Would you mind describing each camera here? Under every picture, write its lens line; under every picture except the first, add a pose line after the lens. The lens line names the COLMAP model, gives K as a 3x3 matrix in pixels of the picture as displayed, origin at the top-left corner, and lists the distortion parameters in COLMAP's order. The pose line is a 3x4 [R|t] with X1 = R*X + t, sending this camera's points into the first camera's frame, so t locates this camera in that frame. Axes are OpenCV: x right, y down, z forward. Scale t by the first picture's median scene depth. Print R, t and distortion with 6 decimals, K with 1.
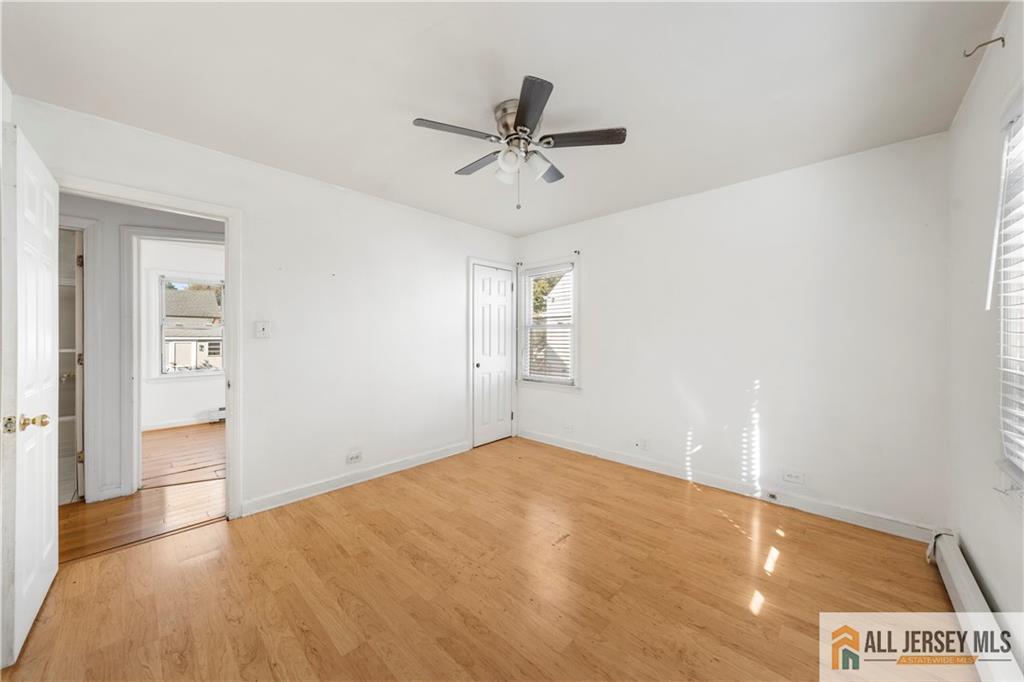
lens RADIAL K [[359.6, 0, 515.0], [0, 359.6, 340.7], [0, 0, 1]] dist [-0.002953, -0.000271]
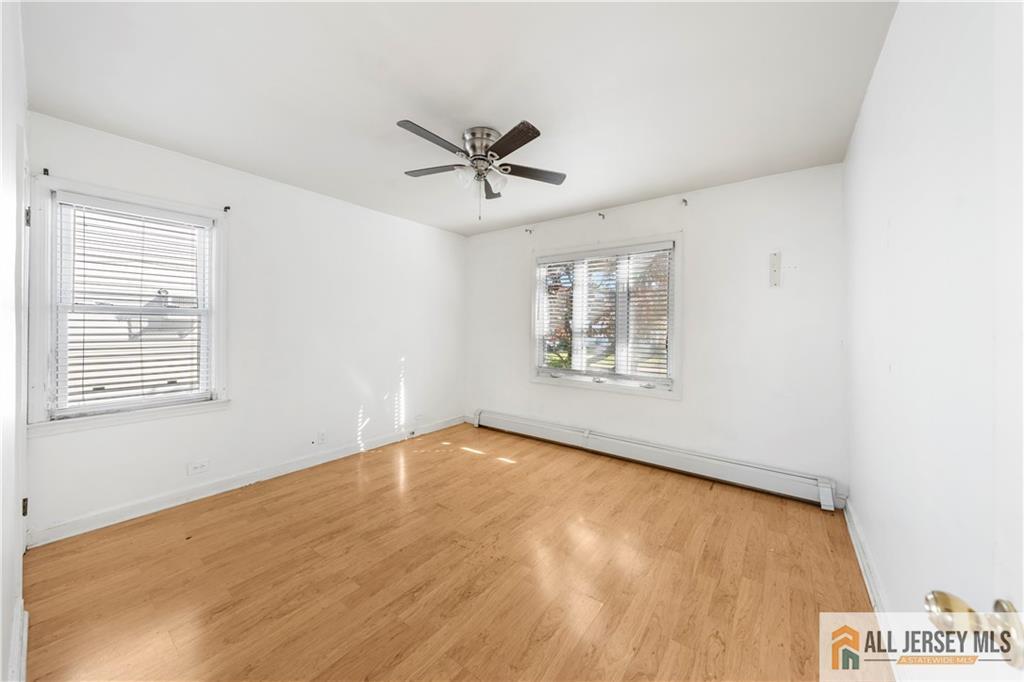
lens RADIAL K [[359.6, 0, 513.6], [0, 359.6, 331.1], [0, 0, 1]] dist [-0.002953, -0.000271]
pose [[-0.108826, -0.011684, 0.993992, -0.690408], [0.008304, 0.999885, 0.012662, -0.011550], [-0.994026, 0.009632, -0.108716, 0.607148]]
